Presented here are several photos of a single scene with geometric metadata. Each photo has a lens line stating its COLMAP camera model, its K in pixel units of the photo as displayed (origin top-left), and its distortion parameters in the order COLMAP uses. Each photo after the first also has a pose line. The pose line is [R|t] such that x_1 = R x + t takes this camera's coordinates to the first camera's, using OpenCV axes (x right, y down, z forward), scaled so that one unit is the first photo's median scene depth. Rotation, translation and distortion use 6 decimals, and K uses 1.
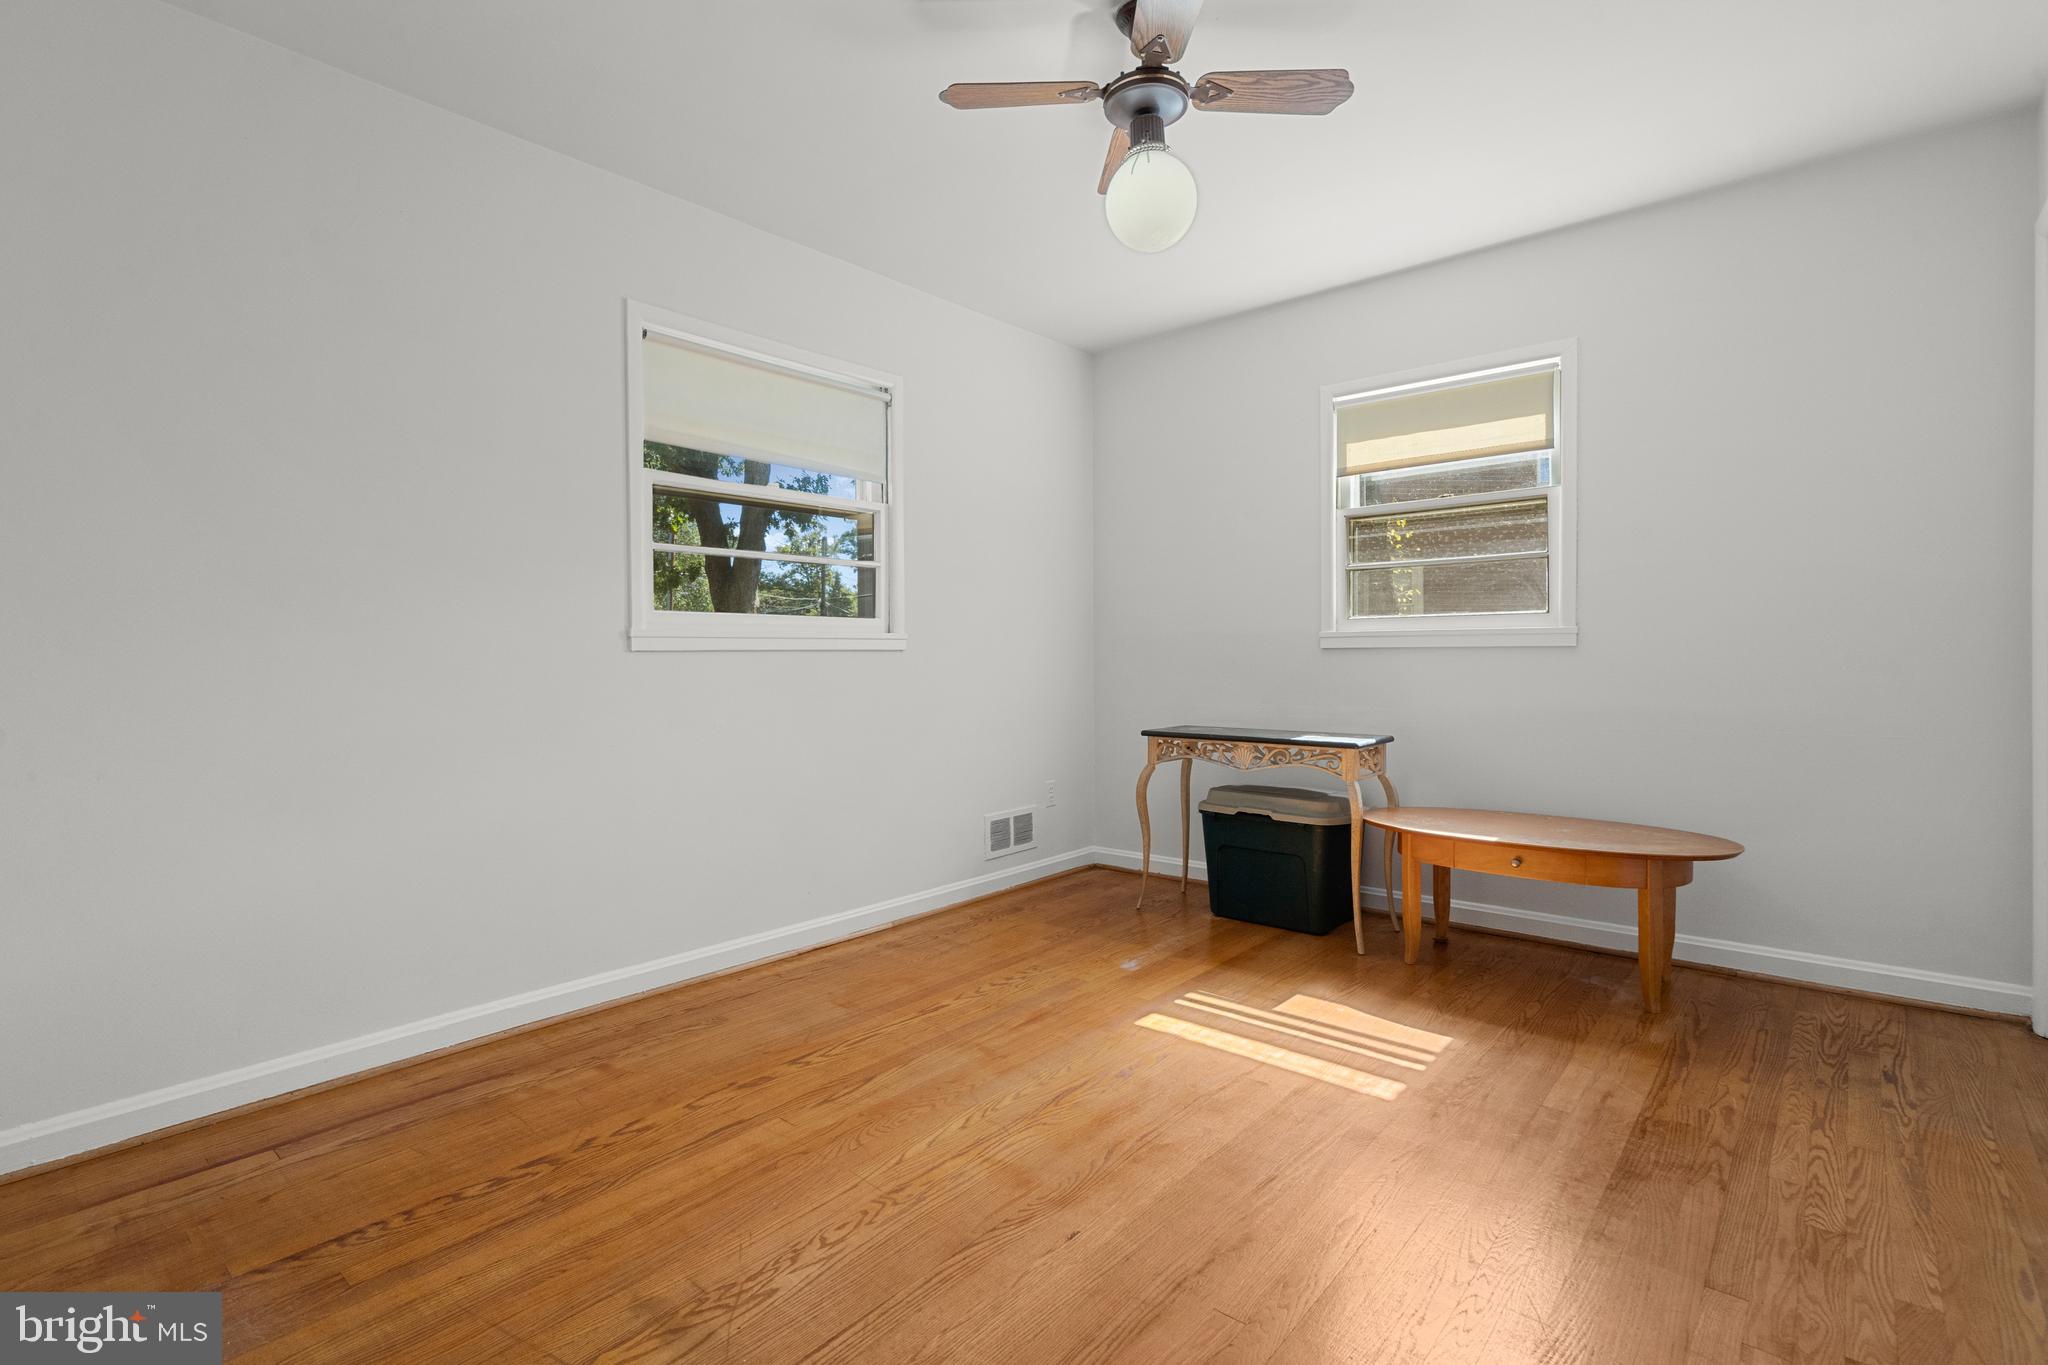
lens RADIAL K [[933.5, 0, 1022.3], [0, 933.5, 673.5], [0, 0, 1]] dist [0.001015, 0.001427]
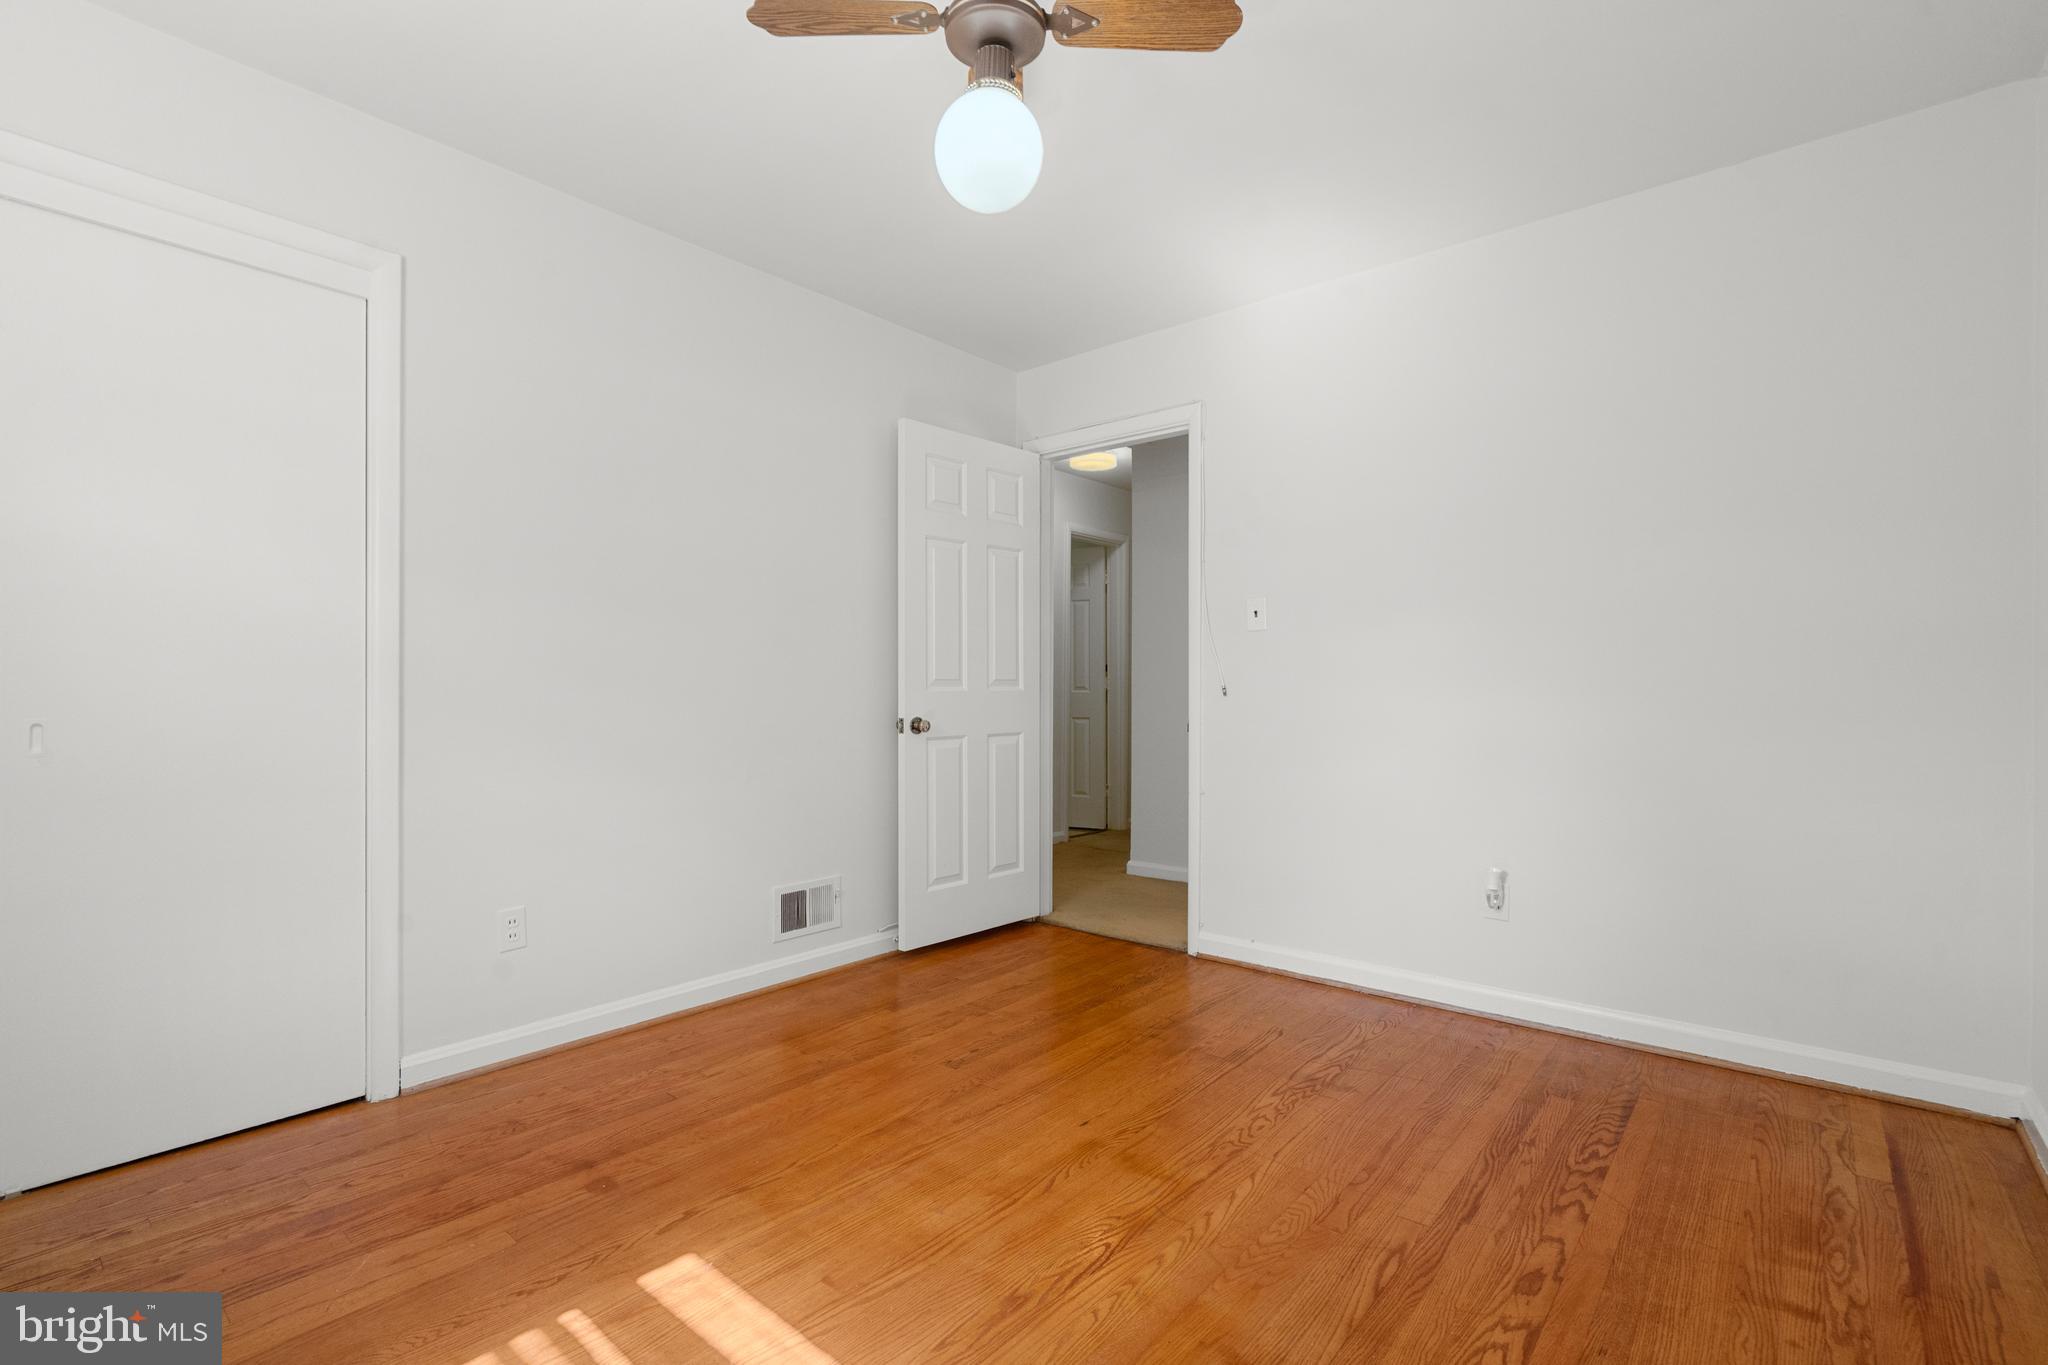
lens RADIAL K [[933.5, 0, 1025.3], [0, 933.5, 683.8], [0, 0, 1]] dist [0.001015, 0.001427]
pose [[-0.999954, 0.008313, -0.004818, 0.114048], [0.008256, 0.999897, 0.011712, -0.038055], [0.004915, 0.011672, -0.999920, 1.900992]]
